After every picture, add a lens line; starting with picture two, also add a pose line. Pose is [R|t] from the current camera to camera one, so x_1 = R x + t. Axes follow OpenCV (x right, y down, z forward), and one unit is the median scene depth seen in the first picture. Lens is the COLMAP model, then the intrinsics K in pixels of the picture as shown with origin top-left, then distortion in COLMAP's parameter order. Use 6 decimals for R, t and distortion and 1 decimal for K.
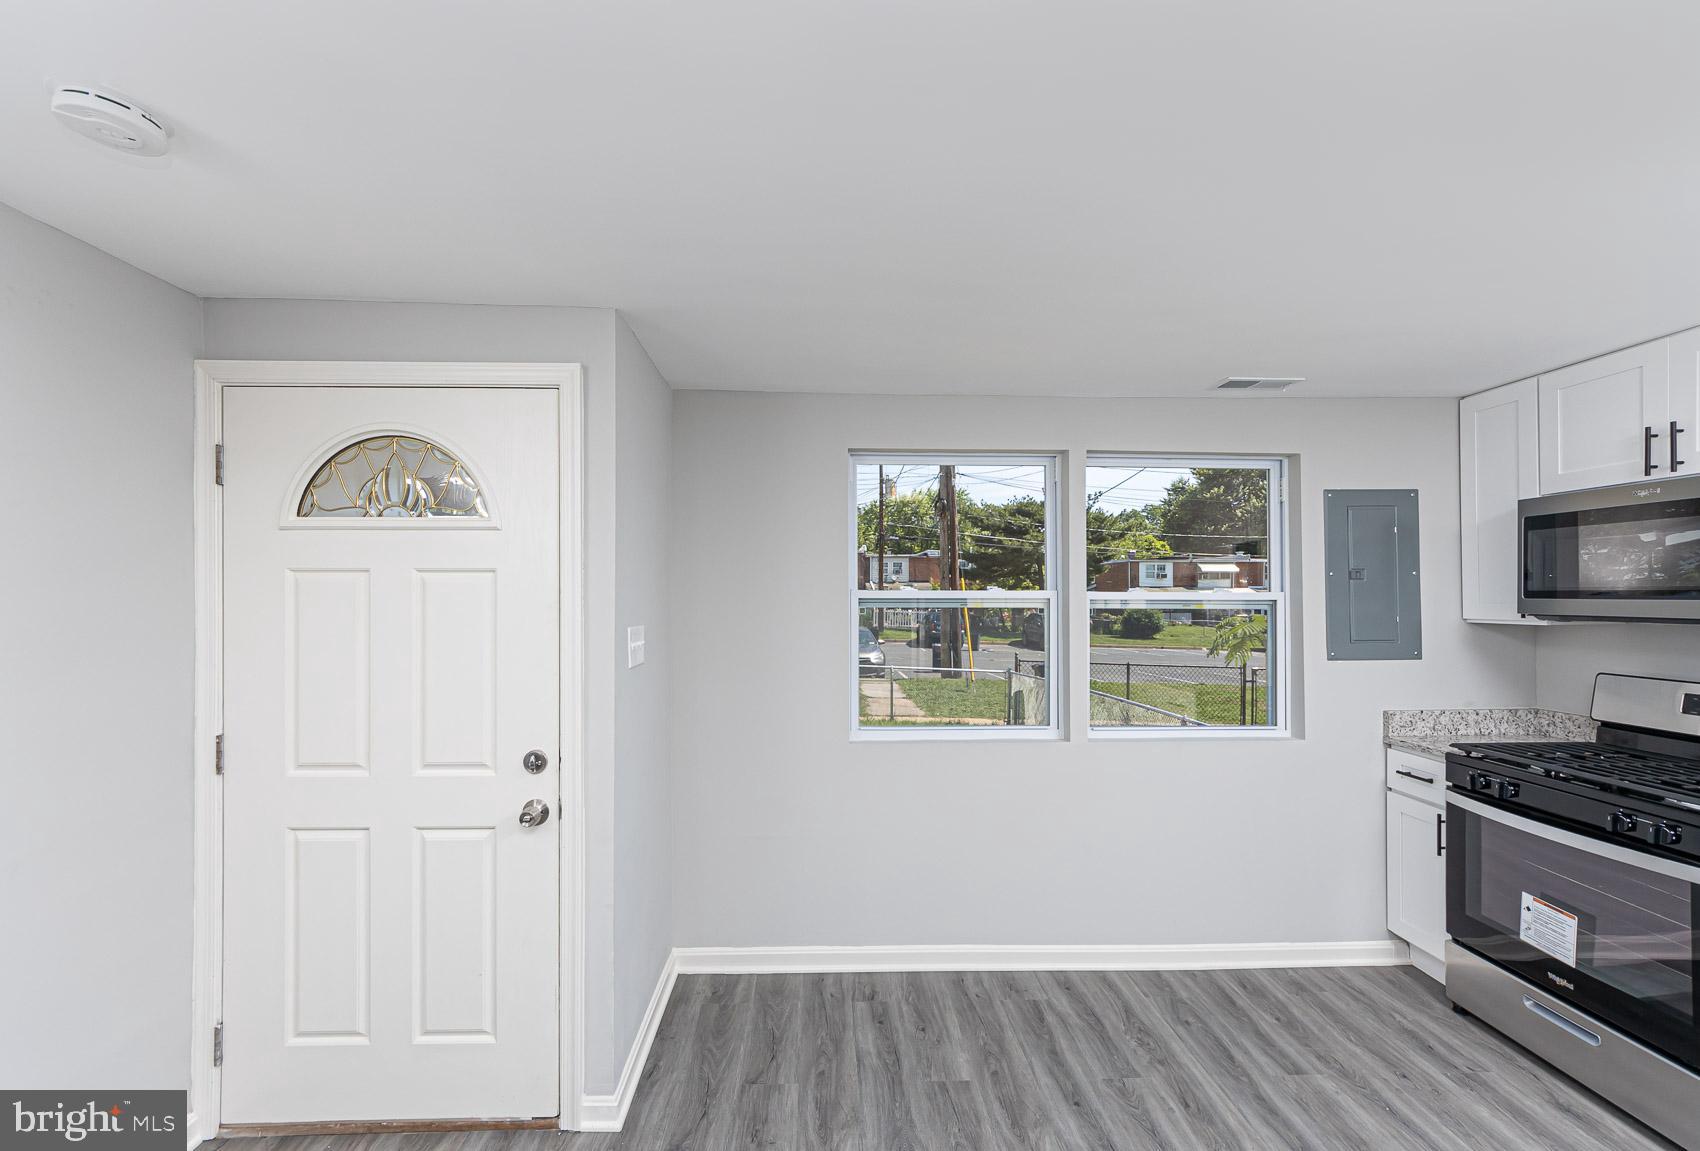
lens RADIAL K [[703.1, 0, 826.4], [0, 703.1, 595.1], [0, 0, 1]] dist [-0.002369, 0.002432]
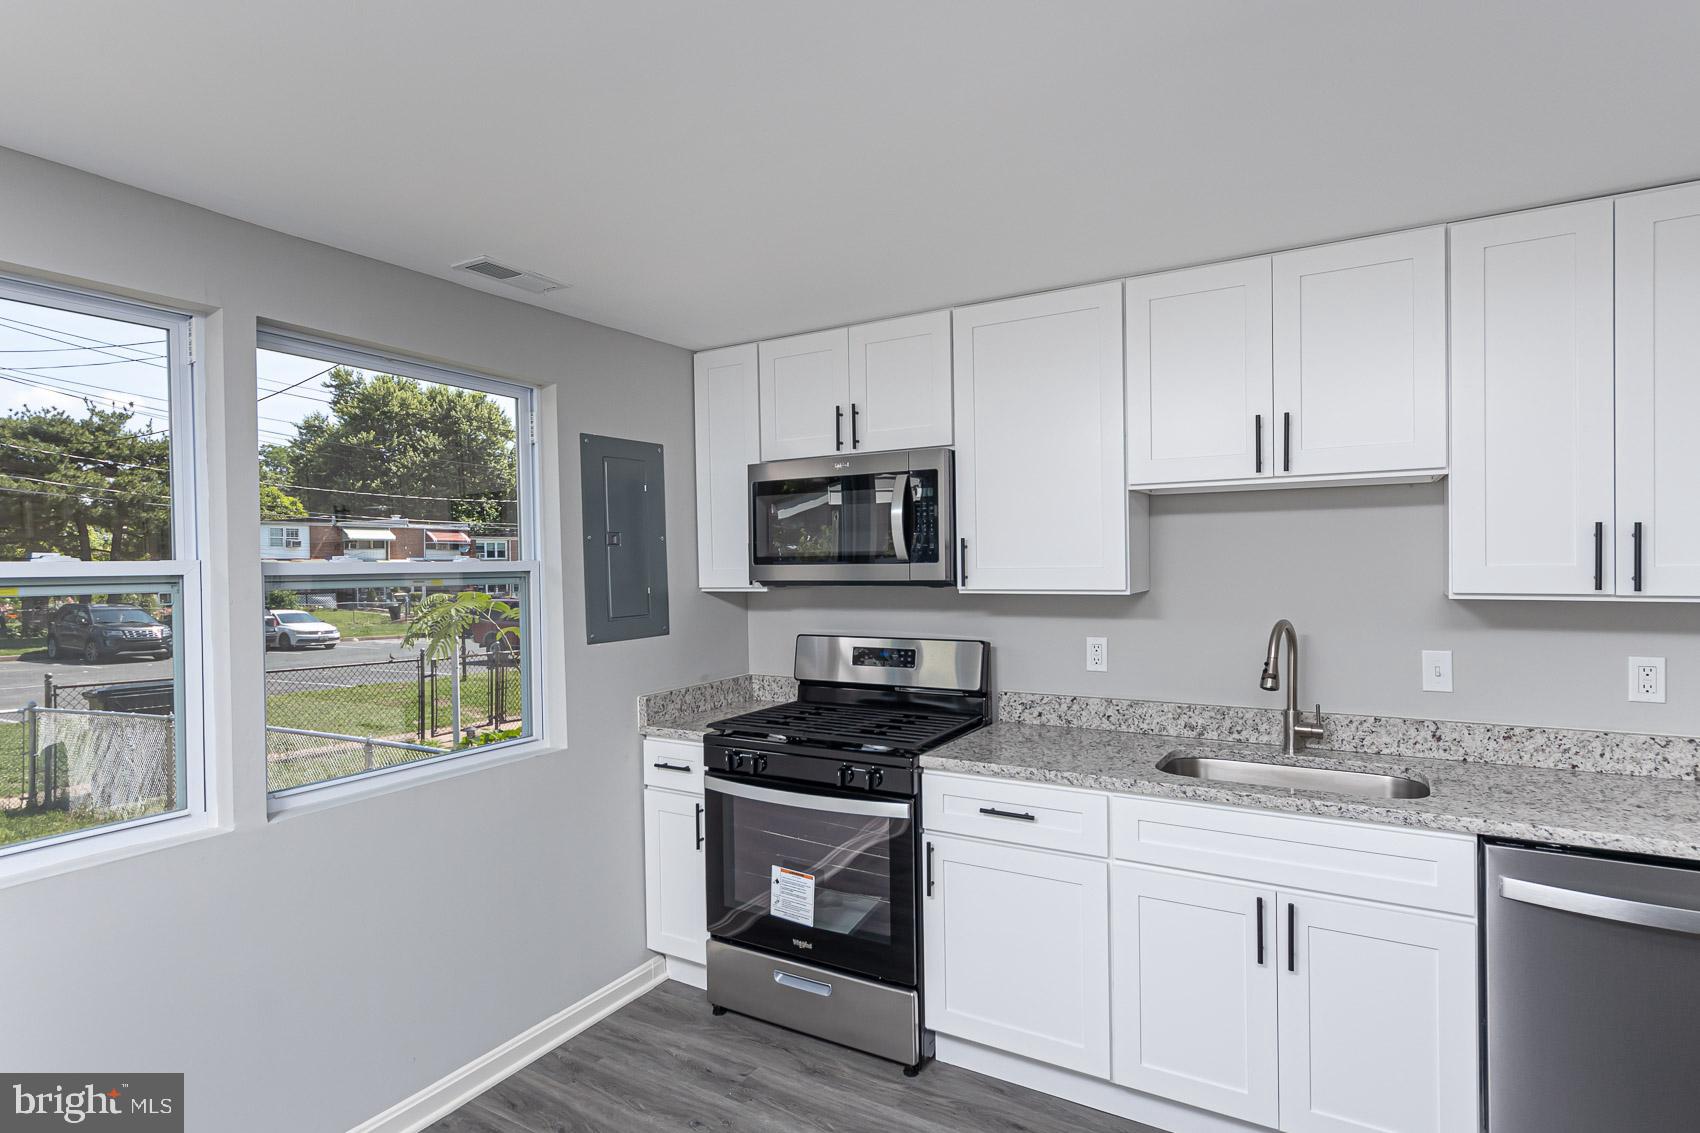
lens RADIAL K [[890.6, 0, 861.2], [0, 890.6, 565.1], [0, 0, 1]] dist [0.001730, 0.000406]
pose [[0.526151, -0.011430, 0.850315, 0.009077], [0.015572, 0.999872, 0.003805, 0.002514], [-0.850249, 0.011239, 0.526261, 0.215044]]
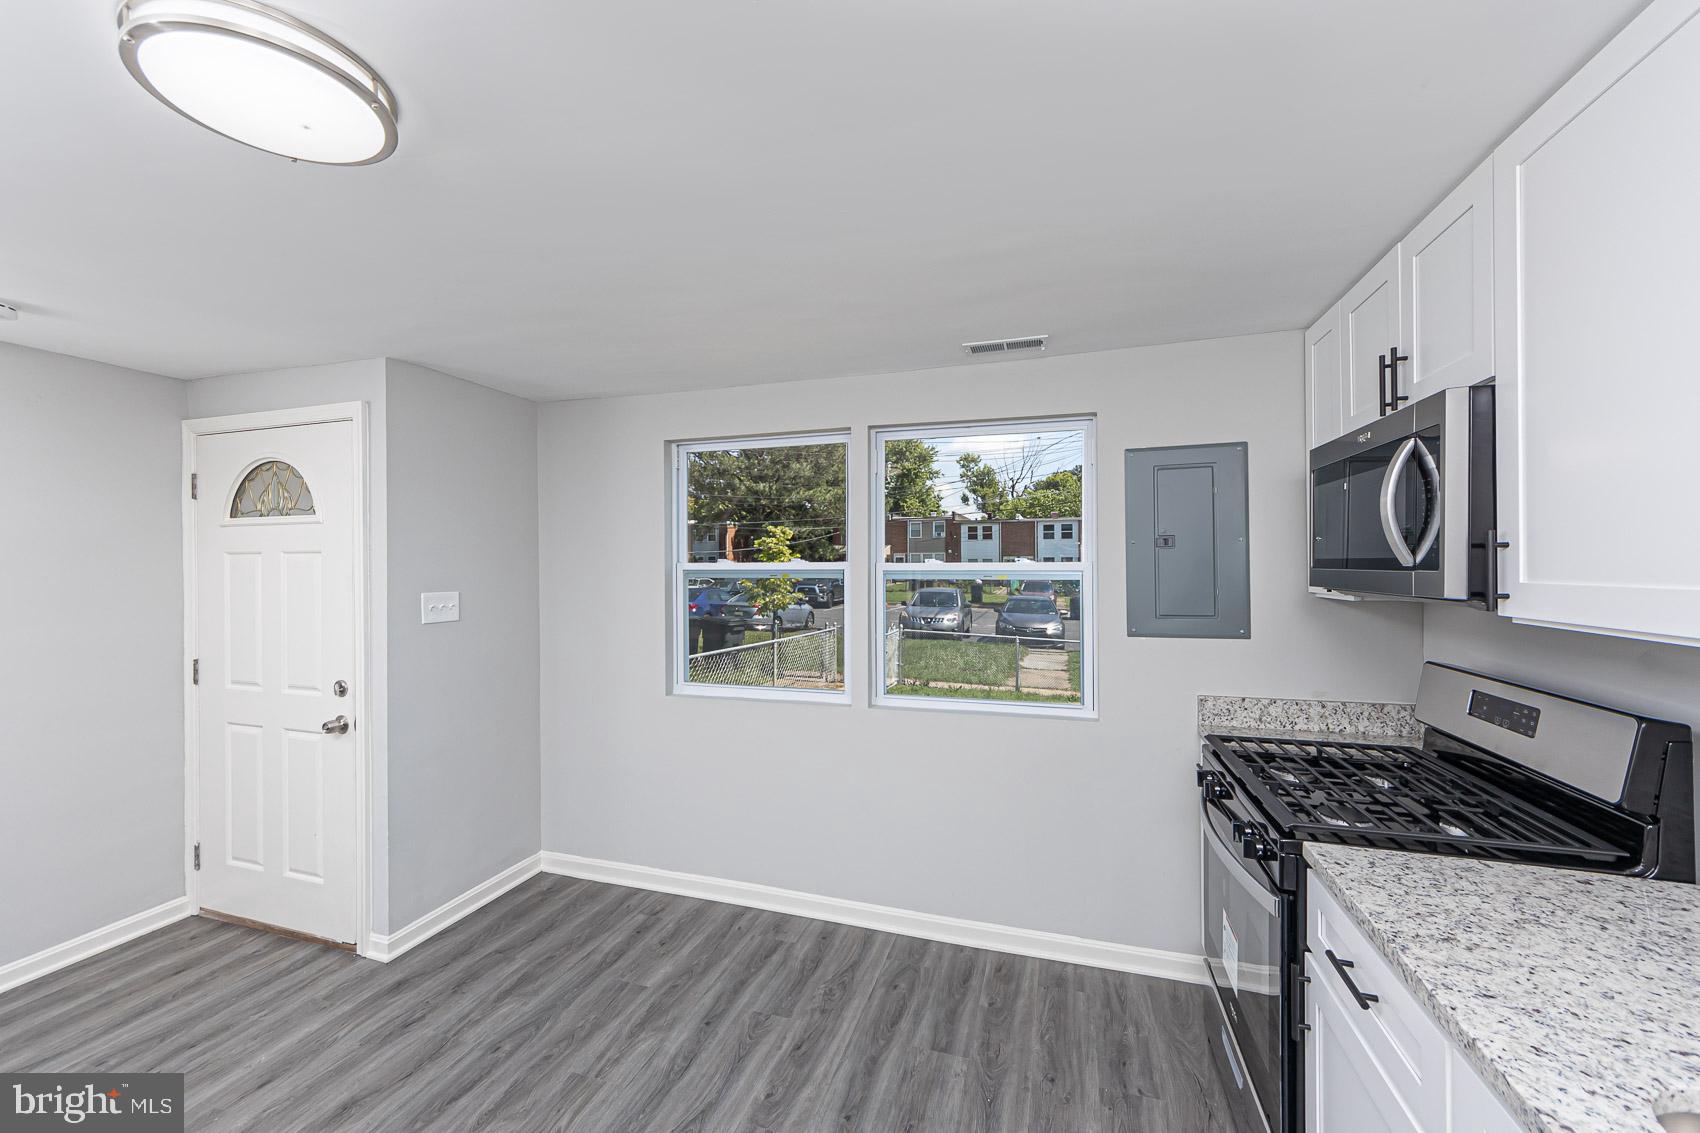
lens RADIAL K [[680.2, 0, 835.5], [0, 680.2, 571.4], [0, 0, 1]] dist [0.000800, 0.000235]
pose [[0.939804, -0.002500, -0.341704, 0.738438], [0.005076, 0.999965, 0.006645, 0.000366], [0.341675, -0.007979, 0.939784, 0.048240]]
